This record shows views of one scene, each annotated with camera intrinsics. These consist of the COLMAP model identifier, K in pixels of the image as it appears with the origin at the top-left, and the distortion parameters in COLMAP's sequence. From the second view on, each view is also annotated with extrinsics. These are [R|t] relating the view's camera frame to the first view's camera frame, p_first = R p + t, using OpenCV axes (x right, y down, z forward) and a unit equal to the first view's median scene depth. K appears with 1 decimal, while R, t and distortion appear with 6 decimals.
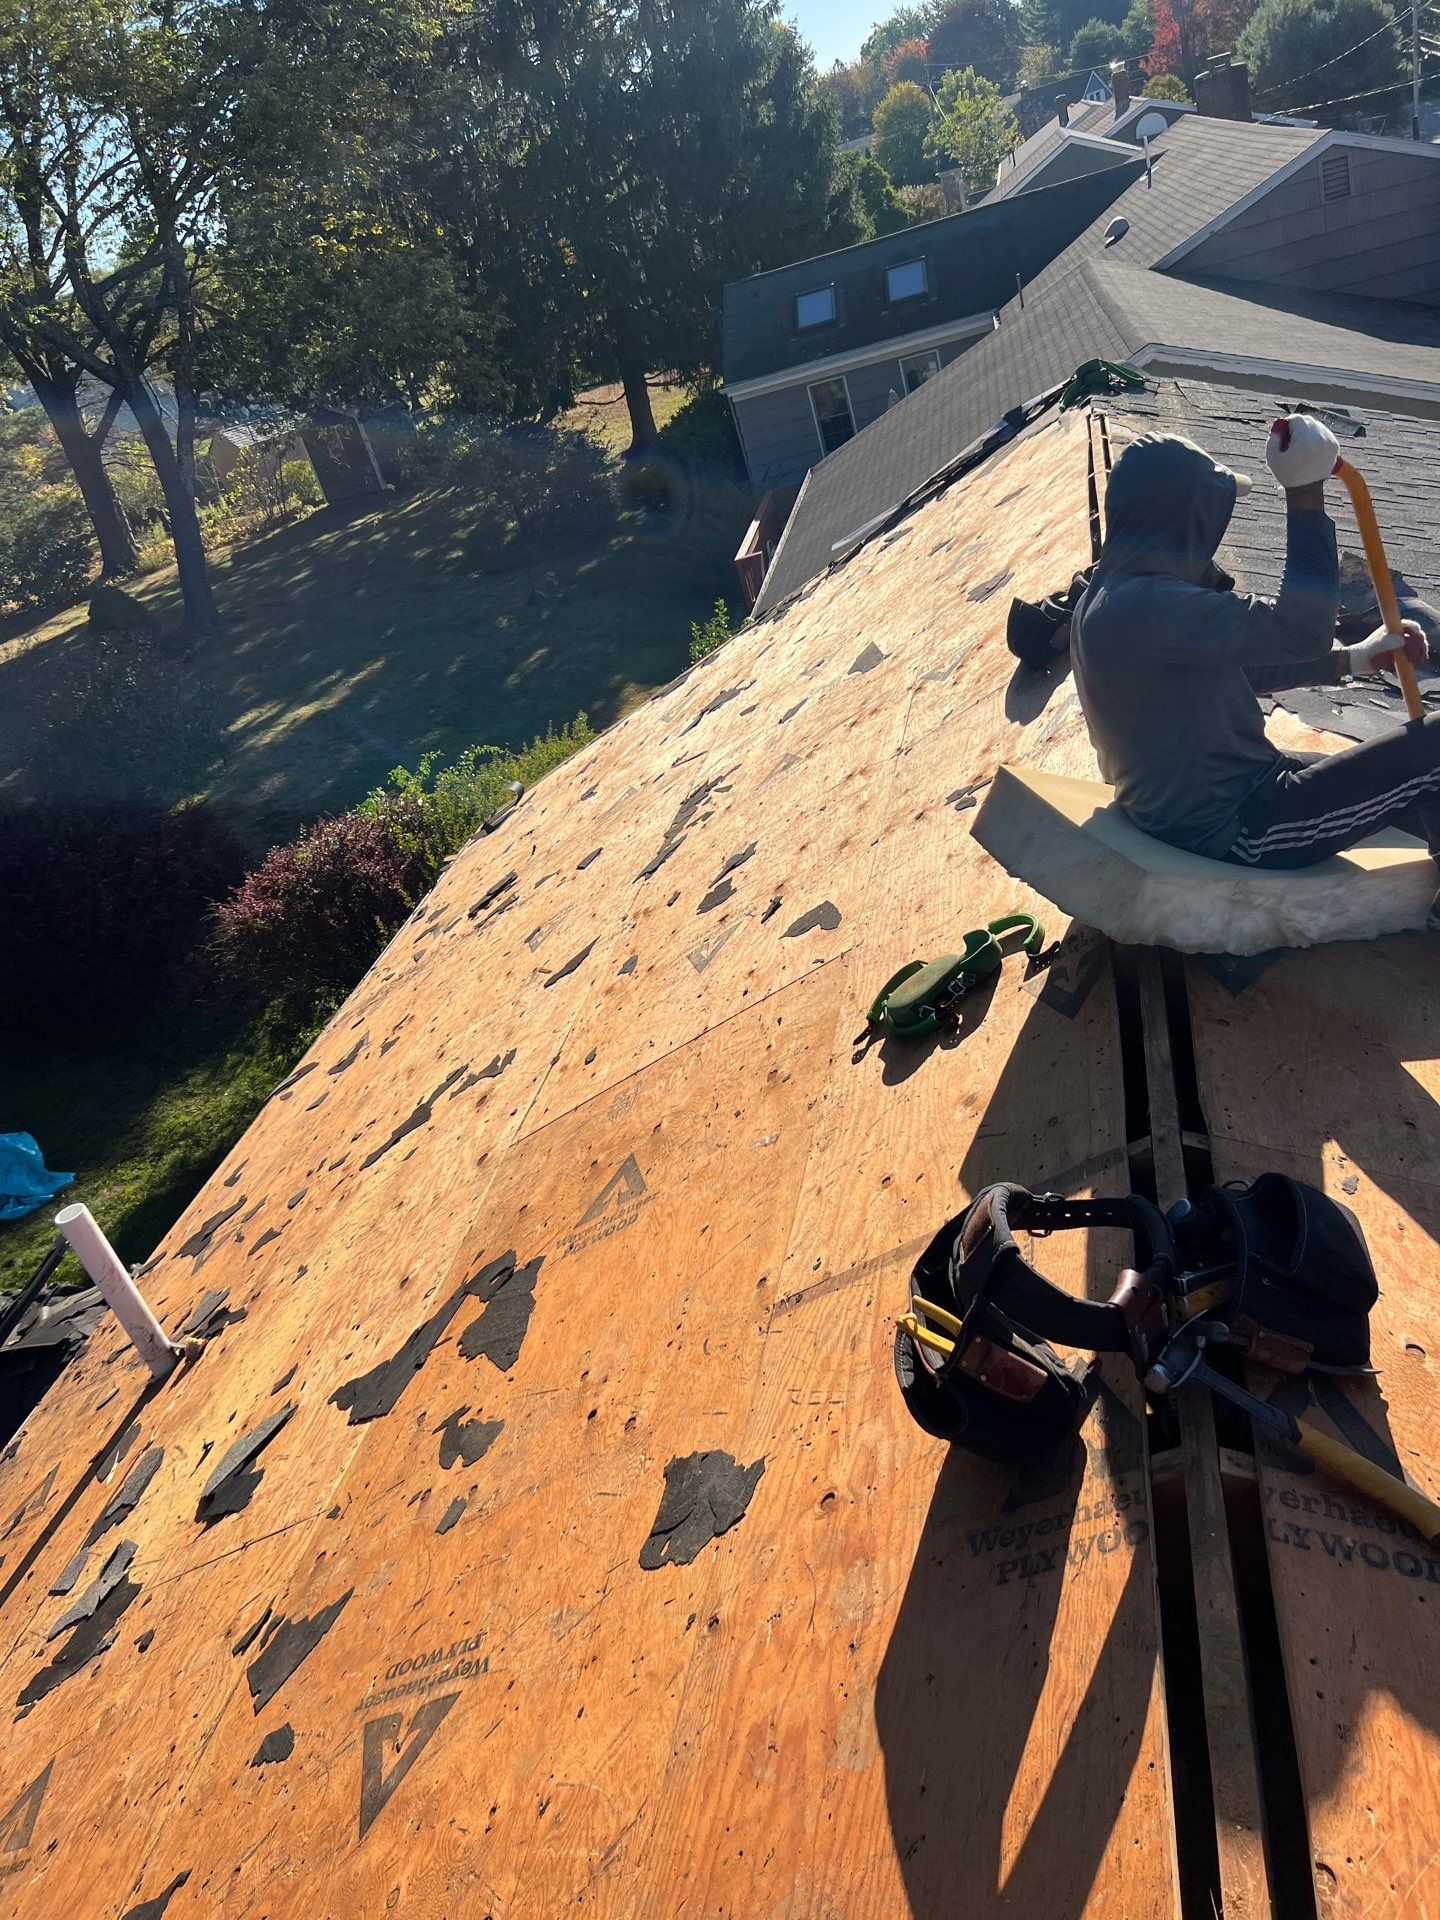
lens RADIAL K [[1447.7, 0, 713.6], [0, 1447.7, 955.9], [0, 0, 1]] dist [0.048762, -0.056873]
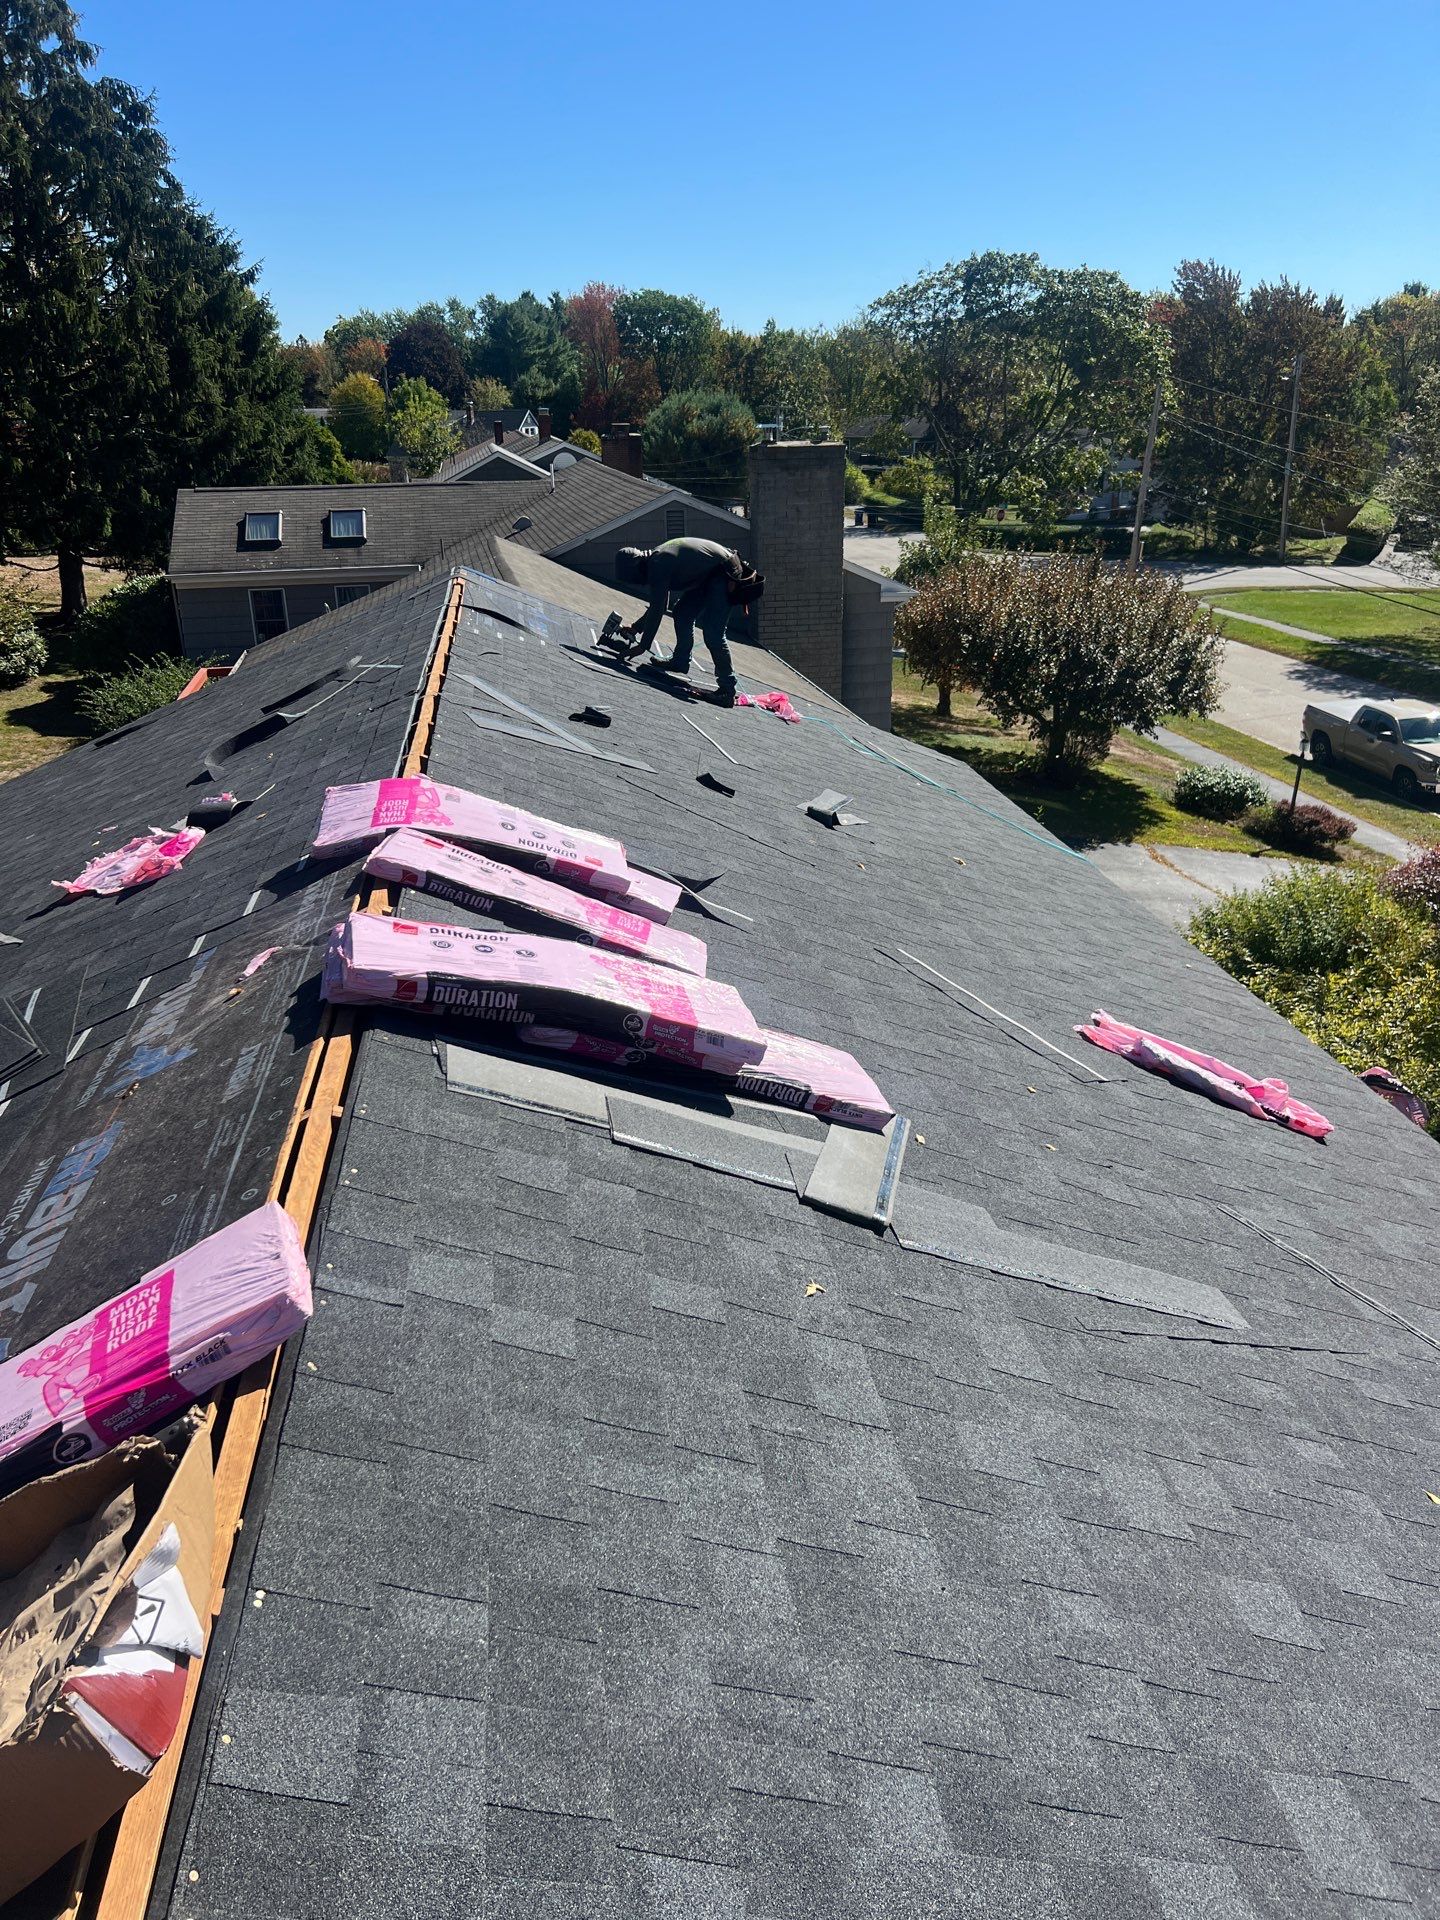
lens RADIAL K [[1460.0, 0, 741.0], [0, 1460.0, 953.6], [0, 0, 1]] dist [0.055851, -0.062800]
pose [[0.907948, 0.119426, 0.401706, -0.008994], [-0.045466, 0.980949, -0.188871, 0.057467], [-0.416609, 0.153221, 0.896080, -0.091700]]
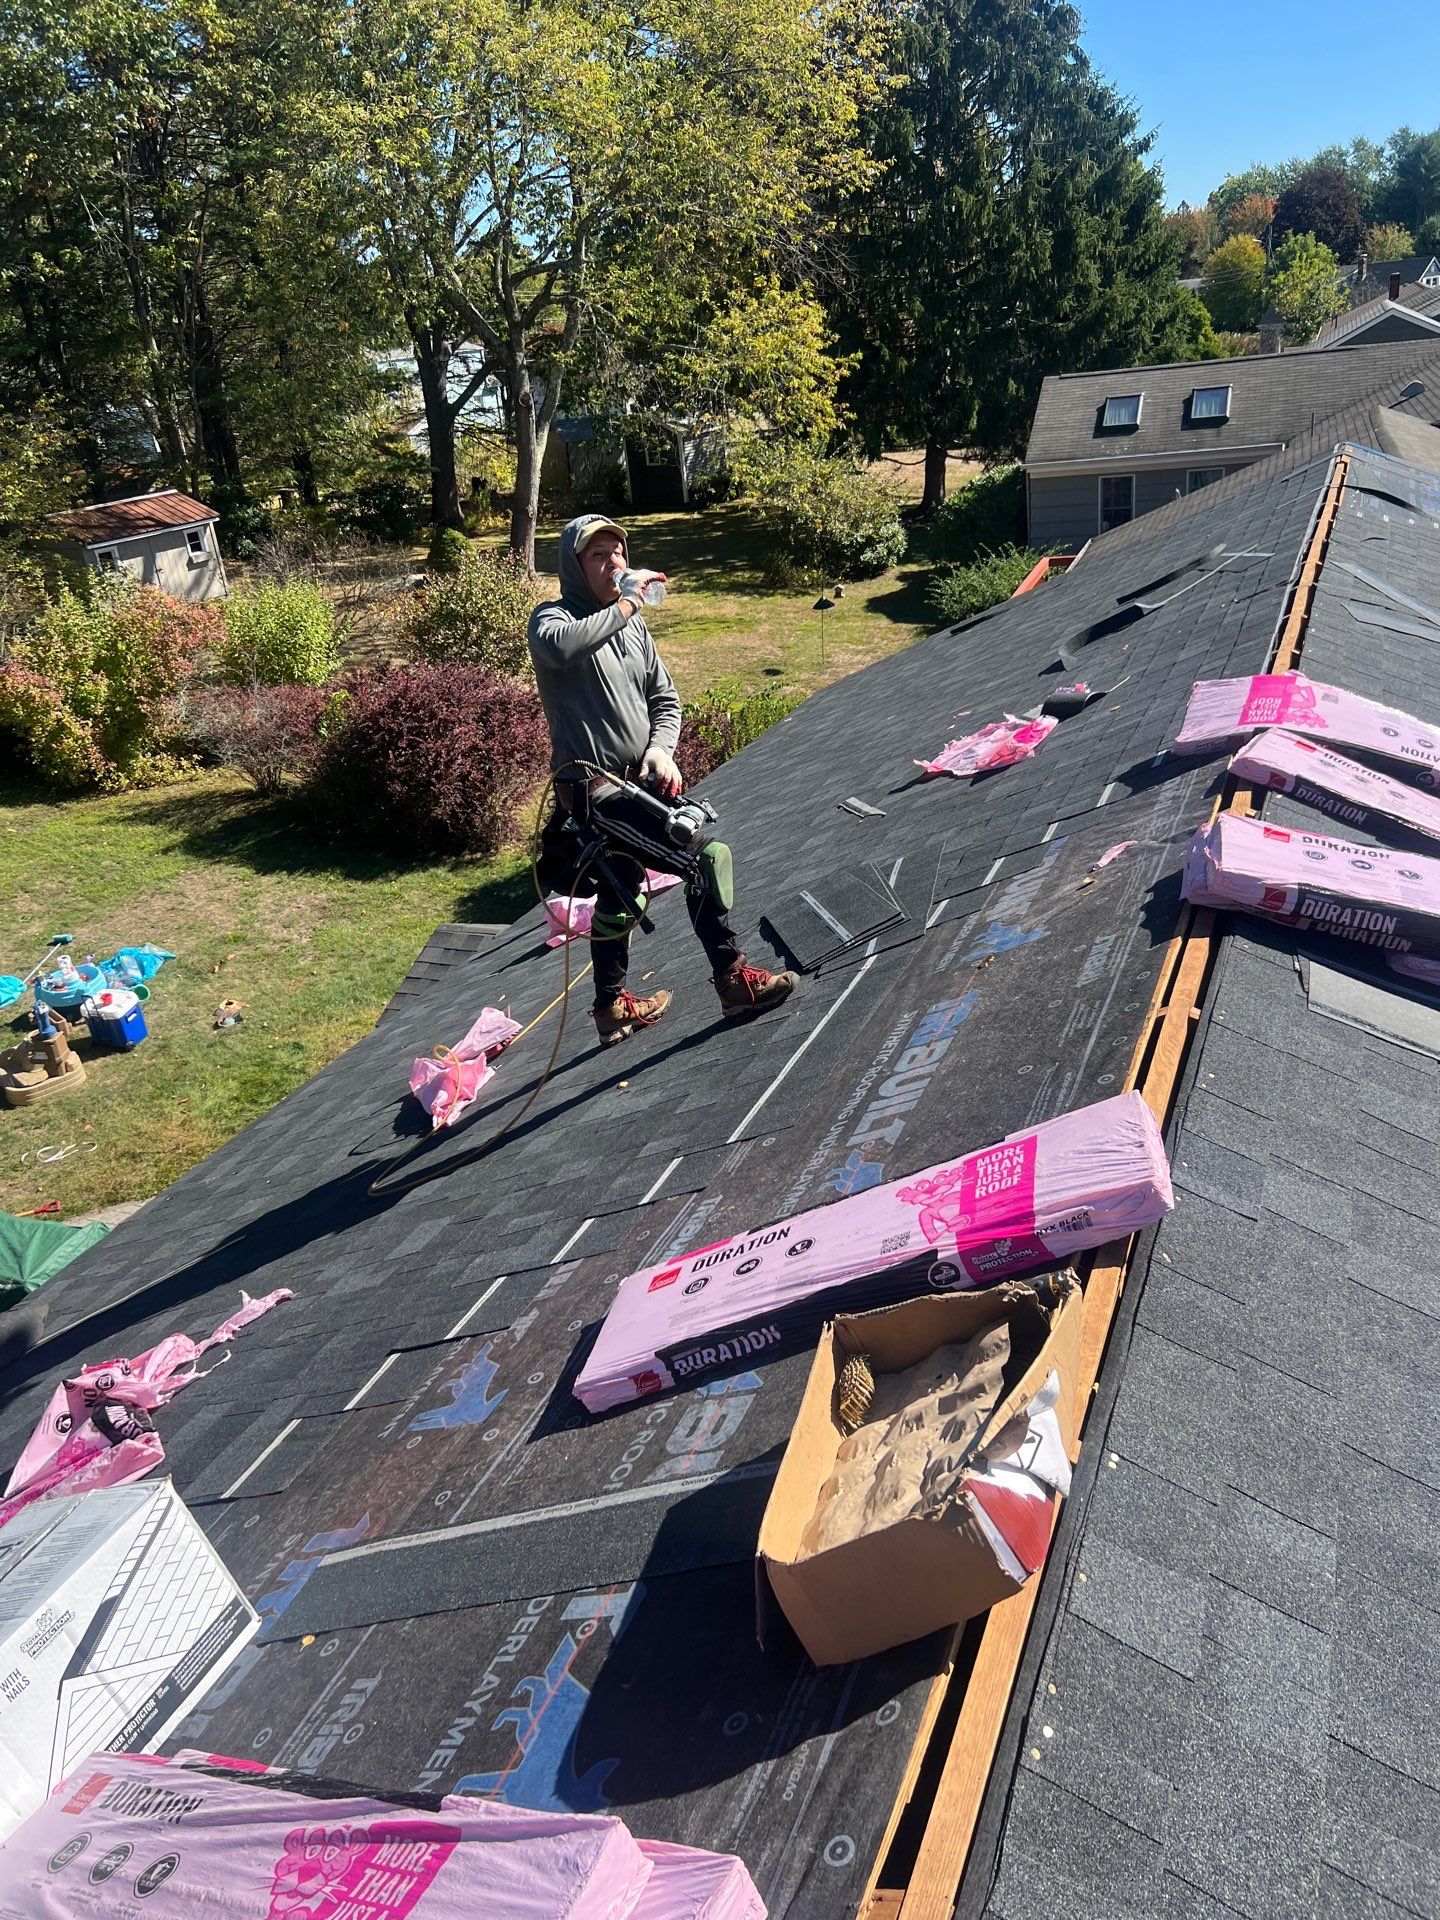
lens RADIAL K [[1463.4, 0, 709.8], [0, 1463.4, 965.9], [0, 0, 1]] dist [0.053558, -0.056290]
pose [[0.967227, 0.231222, -0.104923, -0.013659], [-0.235828, 0.971211, -0.033671, 0.058231], [0.094117, 0.057312, 0.993910, -0.091413]]
